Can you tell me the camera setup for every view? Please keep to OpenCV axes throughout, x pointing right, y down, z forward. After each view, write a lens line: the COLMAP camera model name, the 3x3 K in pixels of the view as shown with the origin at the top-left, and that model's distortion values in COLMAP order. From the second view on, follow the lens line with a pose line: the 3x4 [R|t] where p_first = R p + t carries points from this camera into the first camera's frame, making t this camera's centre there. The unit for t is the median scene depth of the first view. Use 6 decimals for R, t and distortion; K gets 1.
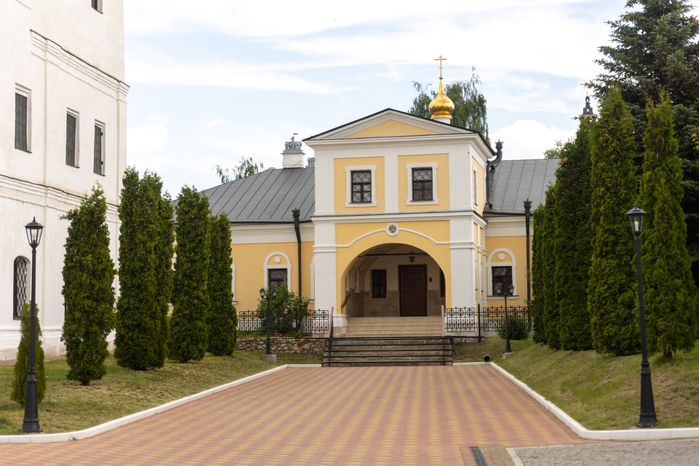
lens RADIAL K [[1353.4, 0, 350.4], [0, 1353.4, 234.4], [0, 0, 1]] dist [0.246923, 0.000000]
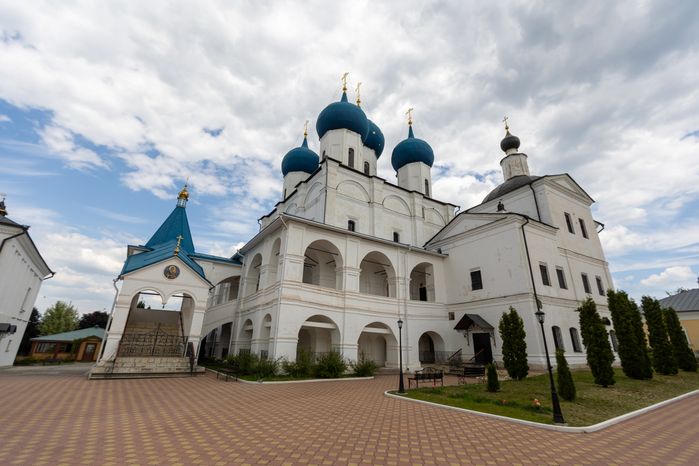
lens RADIAL K [[310.6, 0, 353.1], [0, 310.6, 232.3], [0, 0, 1]] dist [-0.009569, 0.001455]
pose [[0.628950, -0.252931, -0.735151, -0.017485], [0.031675, 0.953150, -0.300836, 0.006552], [0.776800, 0.165925, 0.607495, 0.293889]]
